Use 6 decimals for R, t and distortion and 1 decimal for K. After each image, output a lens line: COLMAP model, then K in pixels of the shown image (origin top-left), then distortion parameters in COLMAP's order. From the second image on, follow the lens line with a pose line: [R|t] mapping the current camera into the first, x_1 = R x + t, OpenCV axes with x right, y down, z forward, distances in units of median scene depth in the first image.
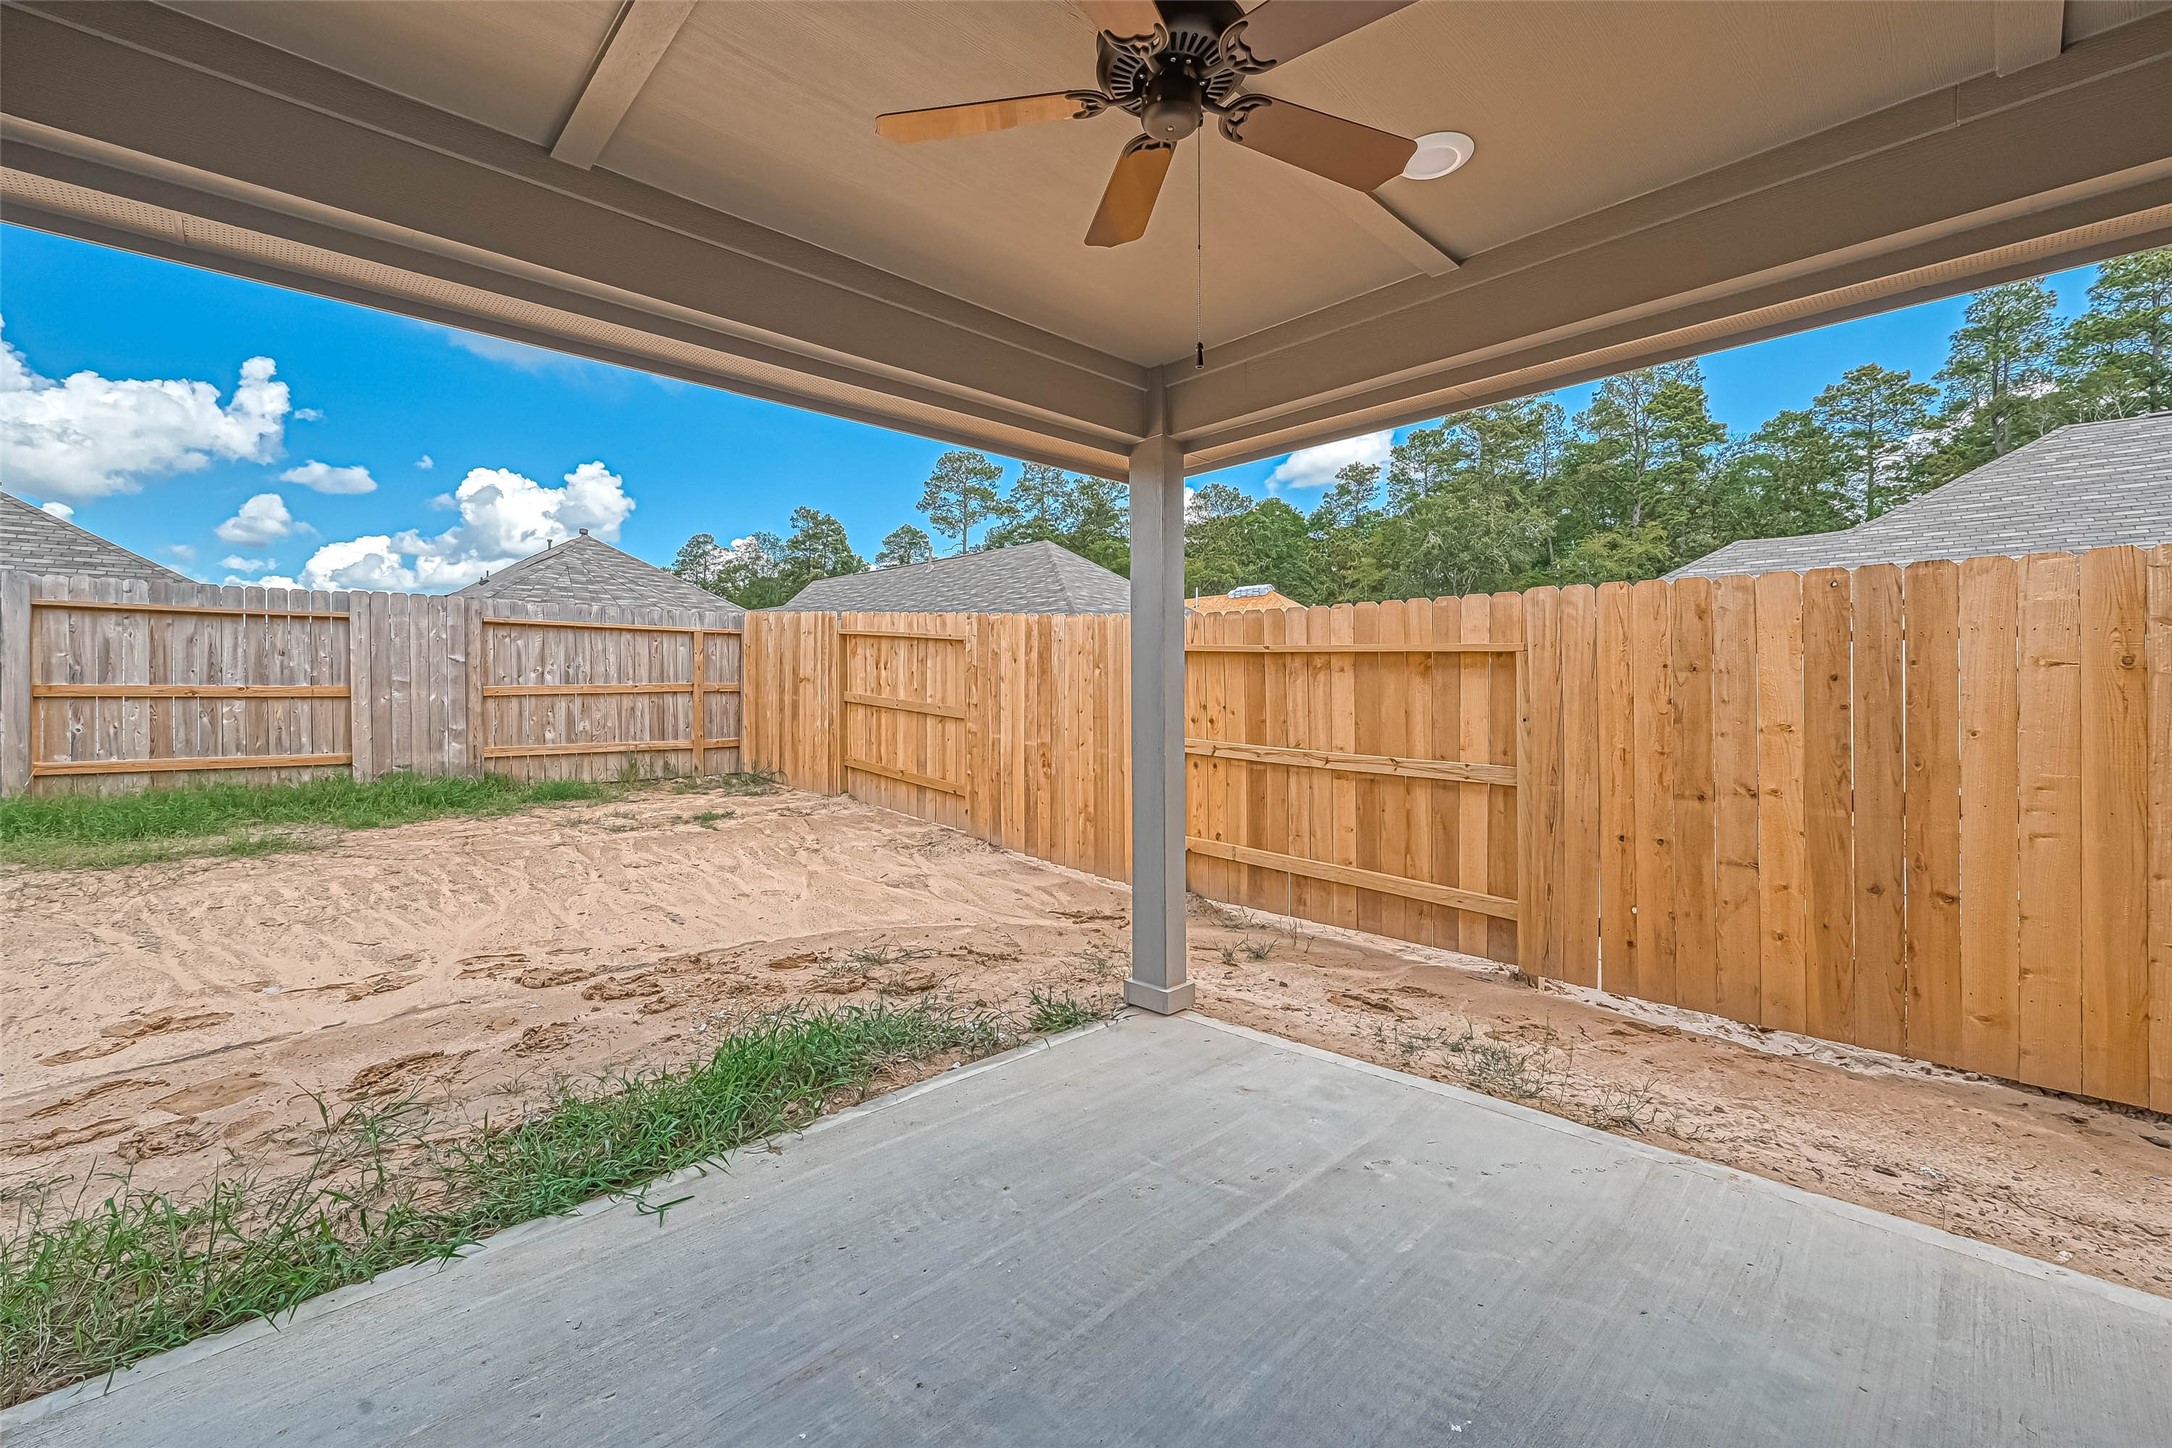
lens RADIAL K [[879.0, 0, 1088.9], [0, 879.0, 721.9], [0, 0, 1]] dist [-0.000778, -0.000022]
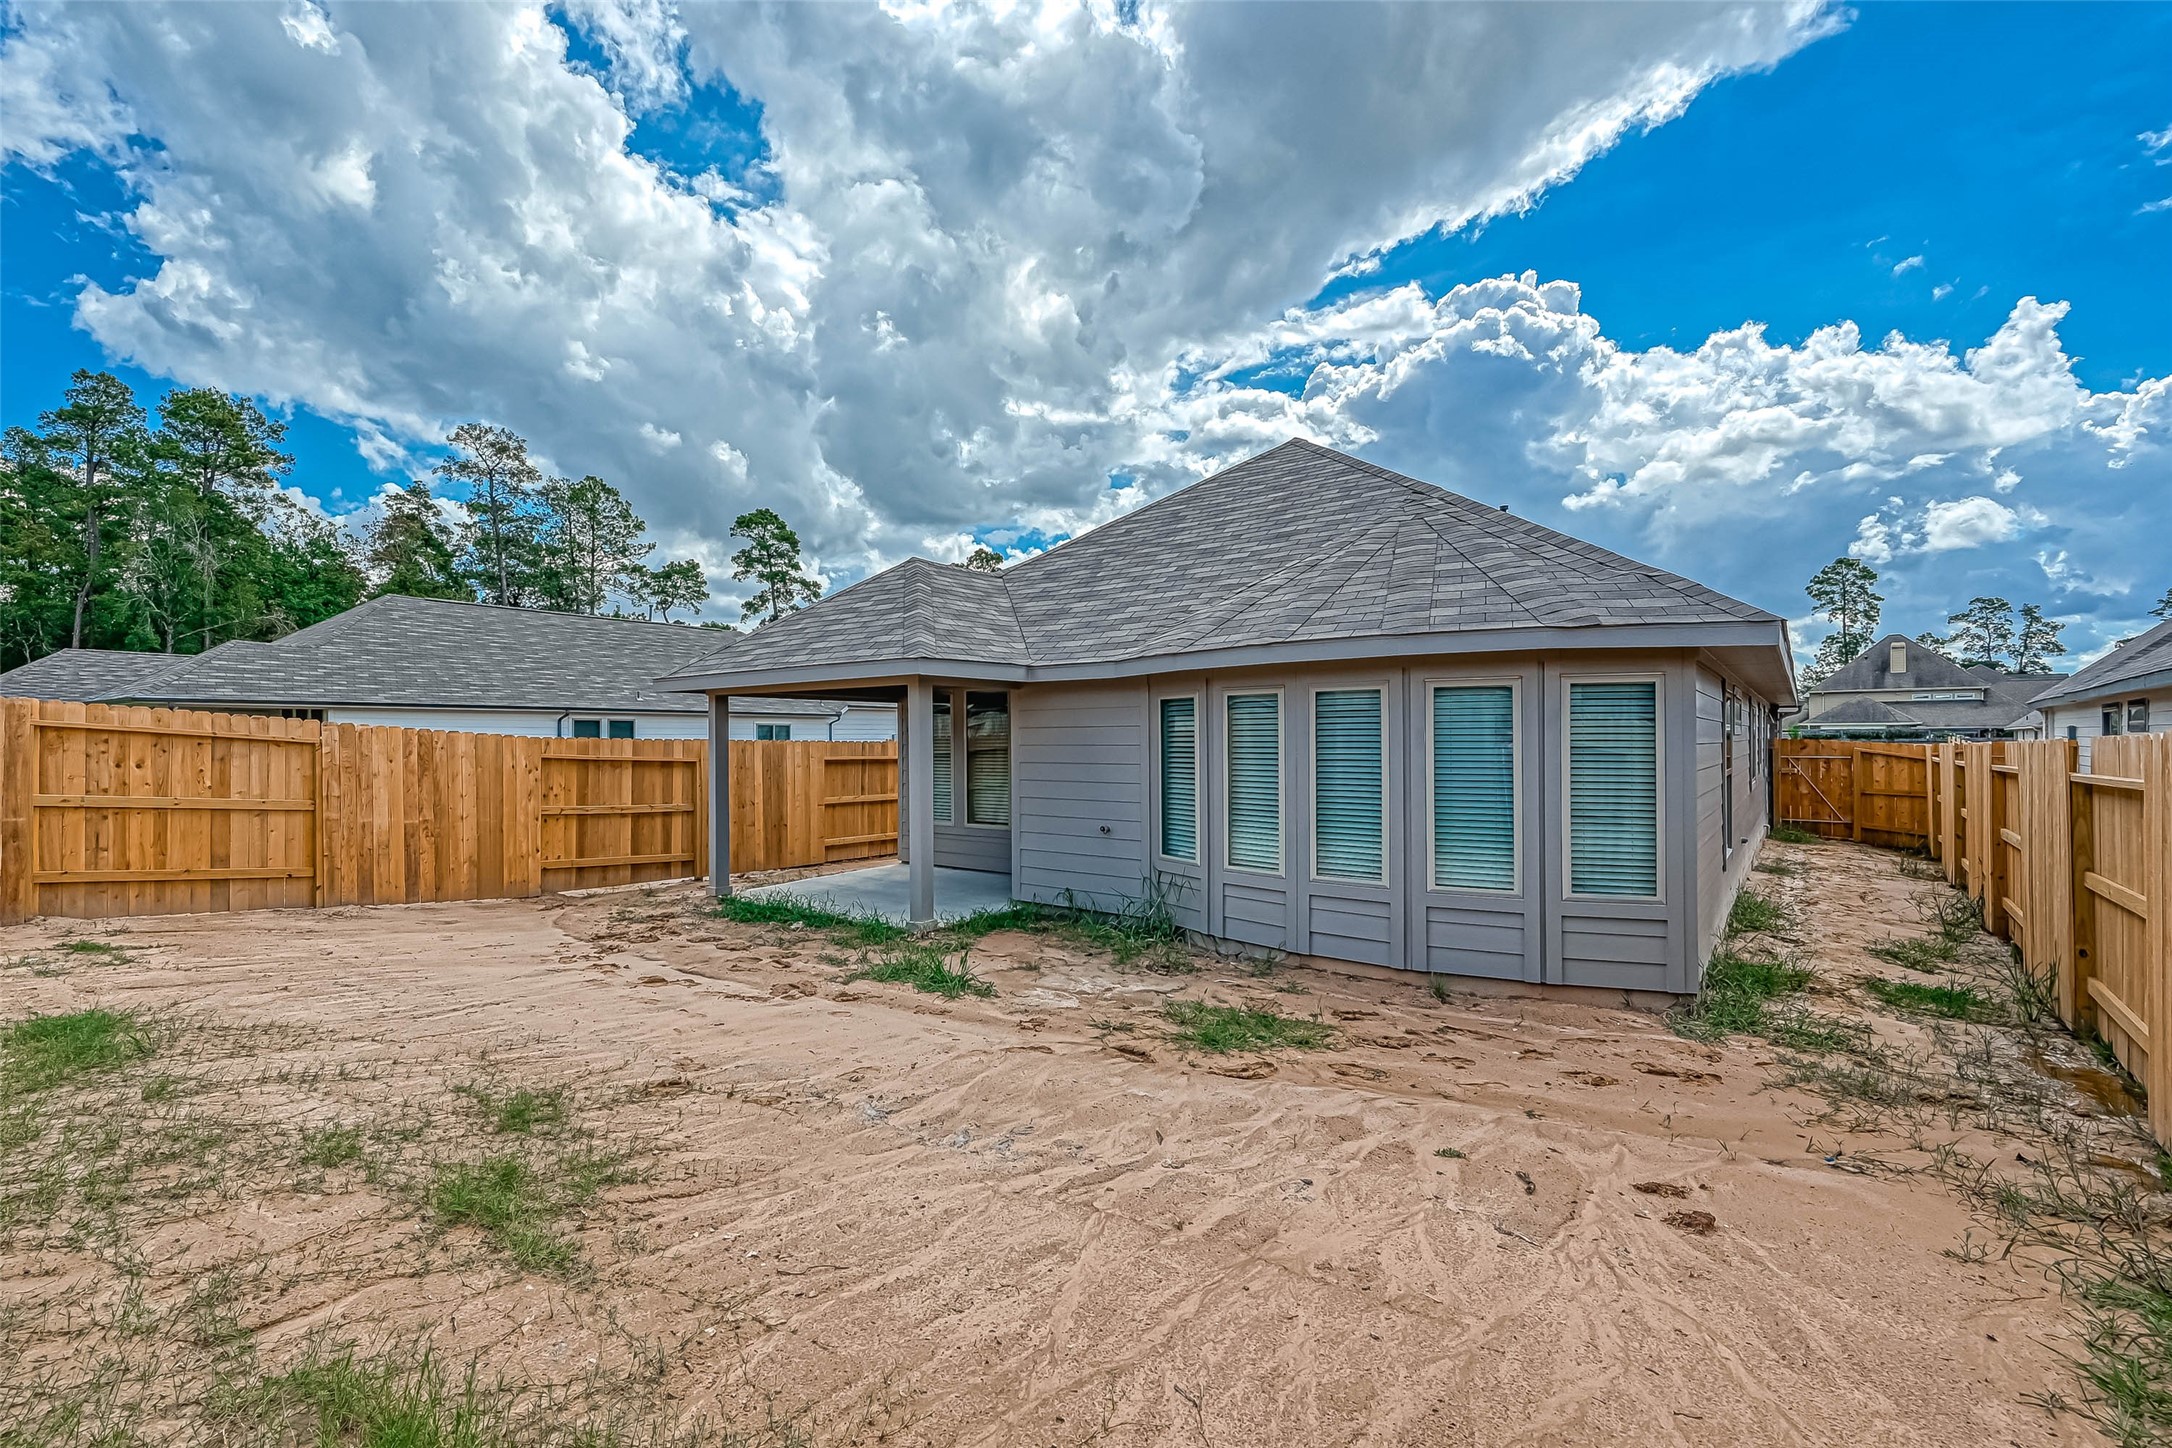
lens RADIAL K [[971.4, 0, 1002.5], [0, 971.4, 763.2], [0, 0, 1]] dist [-0.009416, 0.000184]
pose [[-0.145765, -0.019687, 0.989123, -1.440920], [0.032575, 0.999164, 0.024687, -0.063557], [-0.988783, 0.035819, -0.145002, 0.258197]]
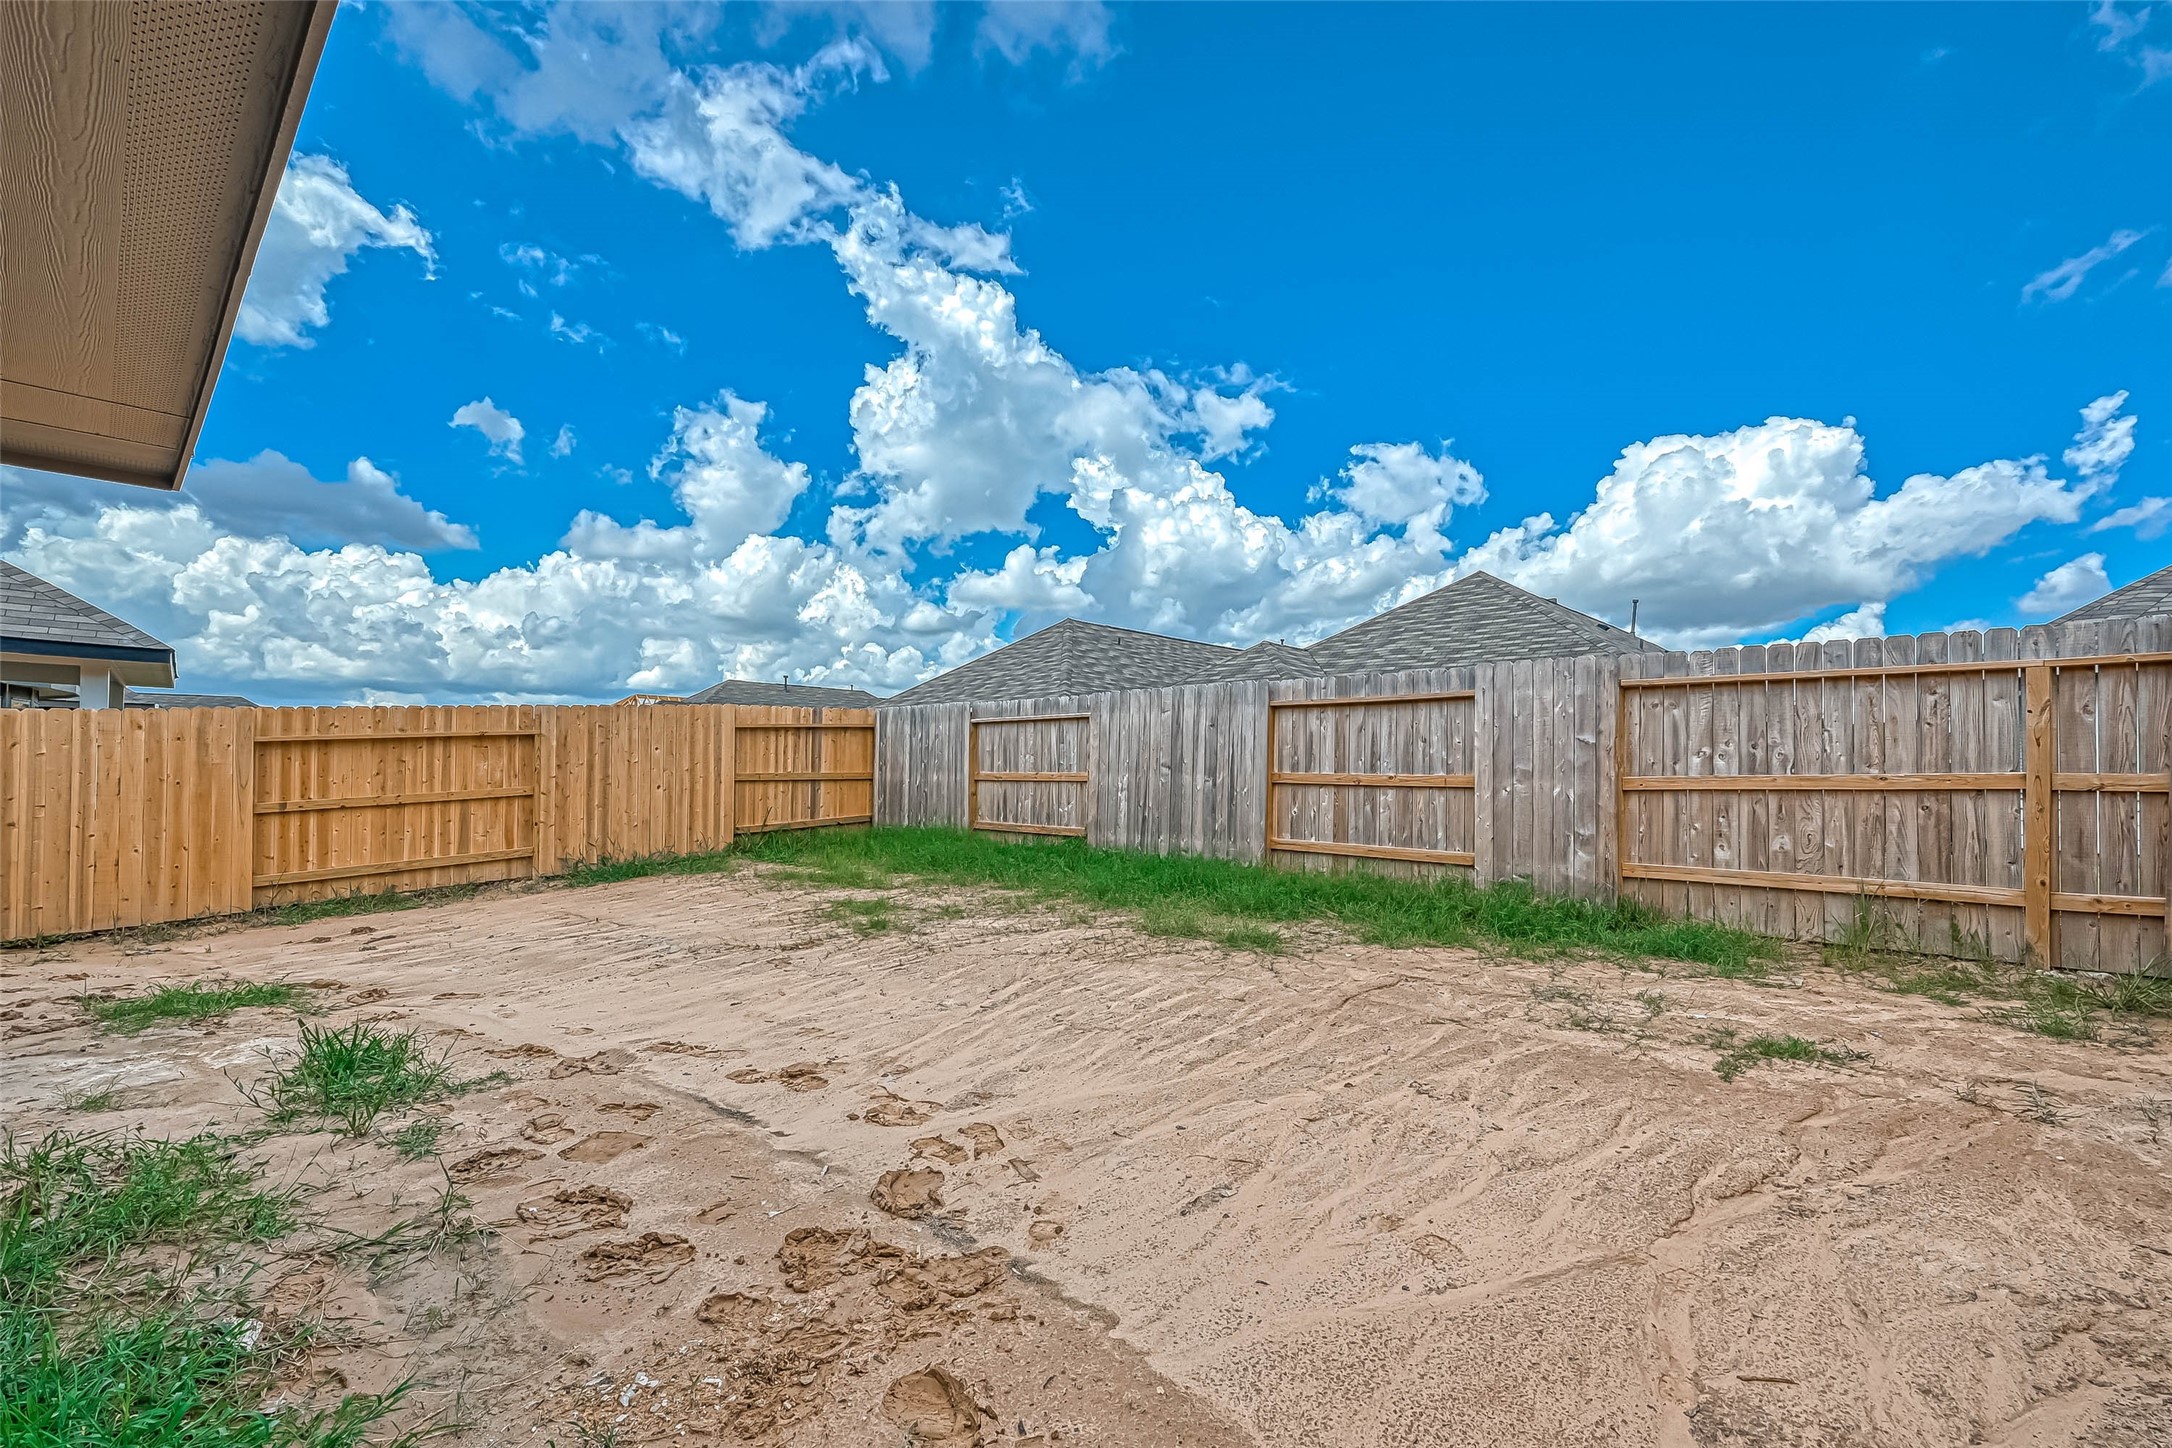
lens RADIAL K [[945.1, 0, 1057.3], [0, 945.1, 760.7], [0, 0, 1]] dist [0.000474, -0.000007]
pose [[0.044841, -0.009470, -0.998949, 0.066065], [-0.044731, 0.998933, -0.011478, -0.027499], [0.997992, 0.045198, 0.044369, 0.575340]]
